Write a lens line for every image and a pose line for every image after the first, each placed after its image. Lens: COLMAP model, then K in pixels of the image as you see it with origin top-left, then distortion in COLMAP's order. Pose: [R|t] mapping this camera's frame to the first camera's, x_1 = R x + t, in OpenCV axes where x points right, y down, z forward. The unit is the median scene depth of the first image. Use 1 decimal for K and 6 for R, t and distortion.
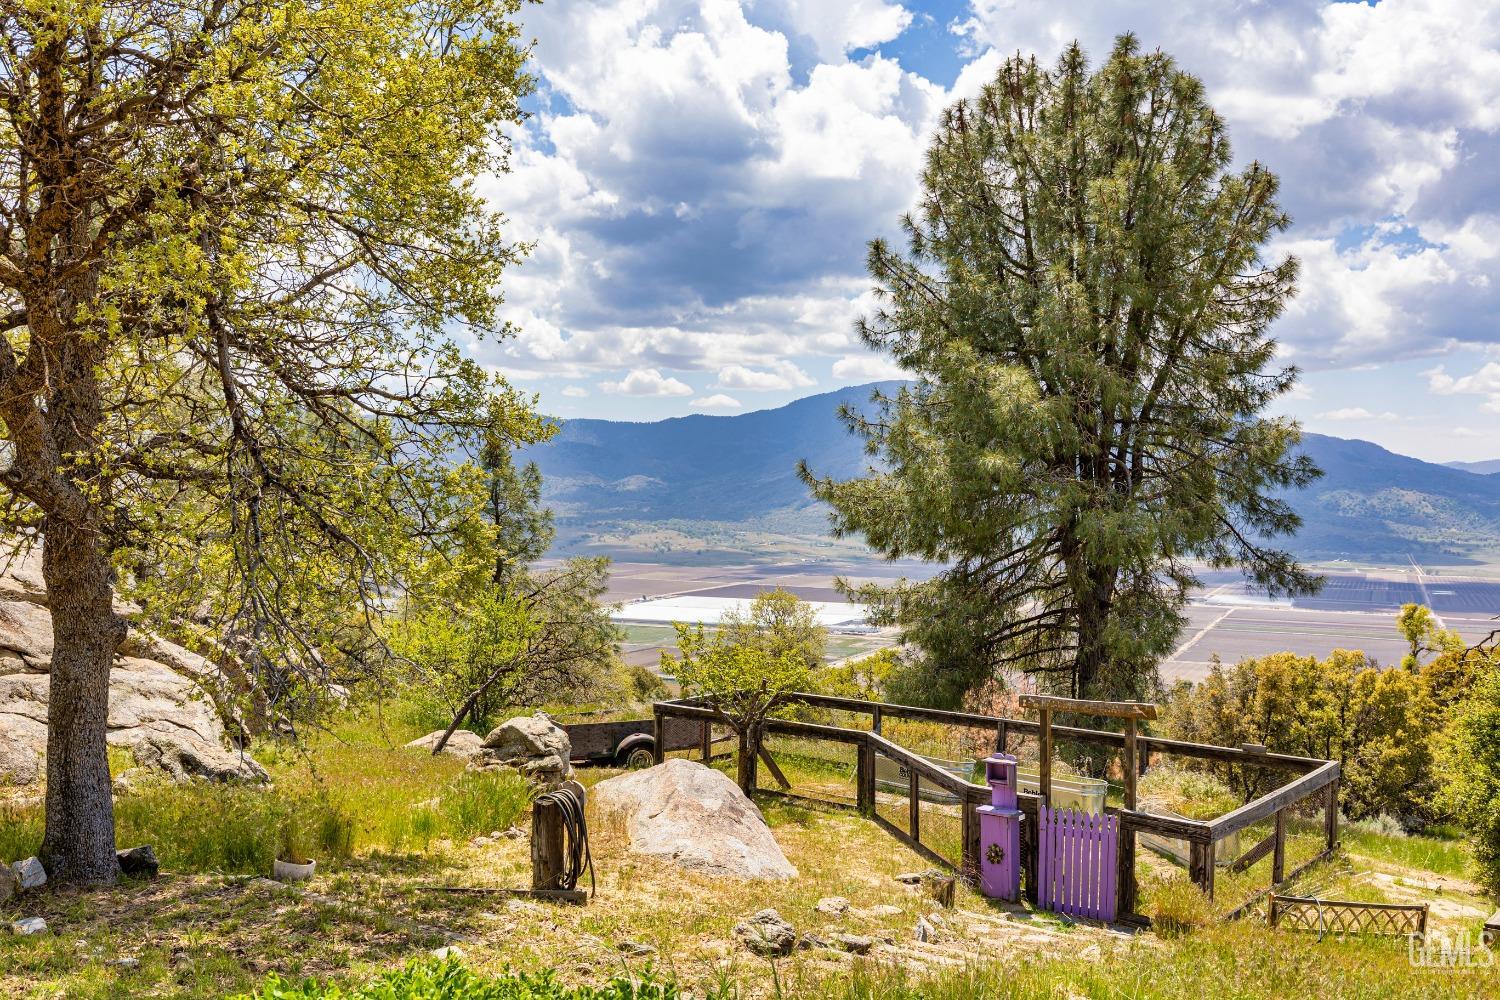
lens RADIAL K [[1365.0, 0, 747.0], [0, 1365.0, 501.8], [0, 0, 1]] dist [0.036785, 0.001894]
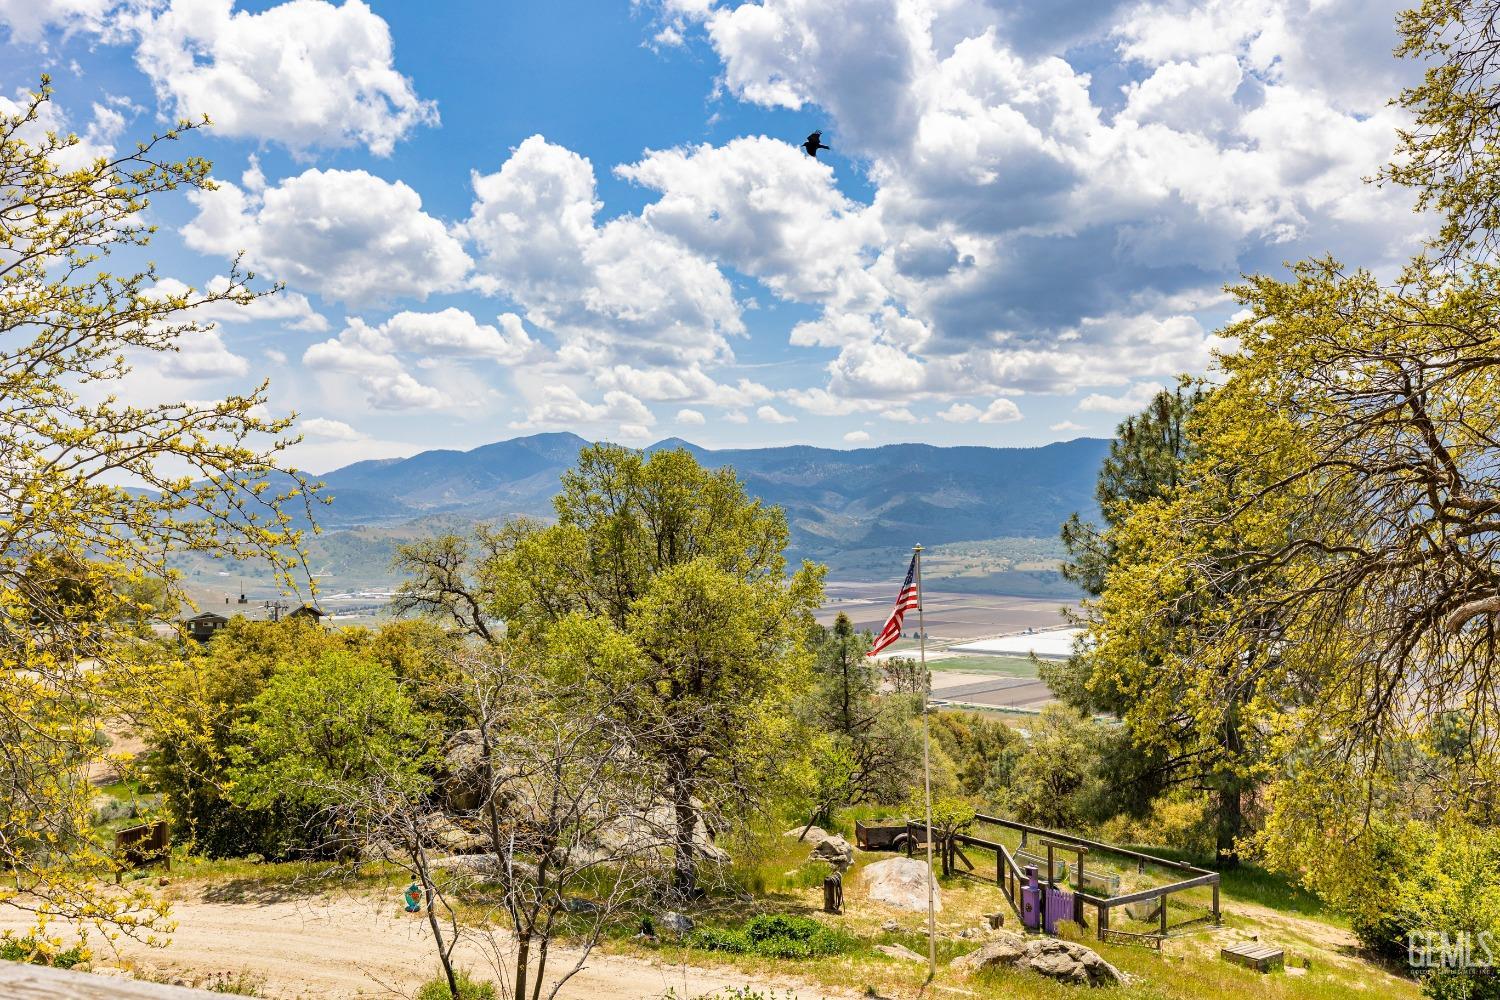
lens RADIAL K [[1398.8, 0, 756.2], [0, 1398.8, 507.4], [0, 0, 1]] dist [0.084929, 0.000000]
pose [[0.963480, -0.019839, -0.267045, 0.388820], [0.016383, 0.999751, -0.015165, -0.395429], [0.267279, 0.010236, 0.963565, -1.449481]]
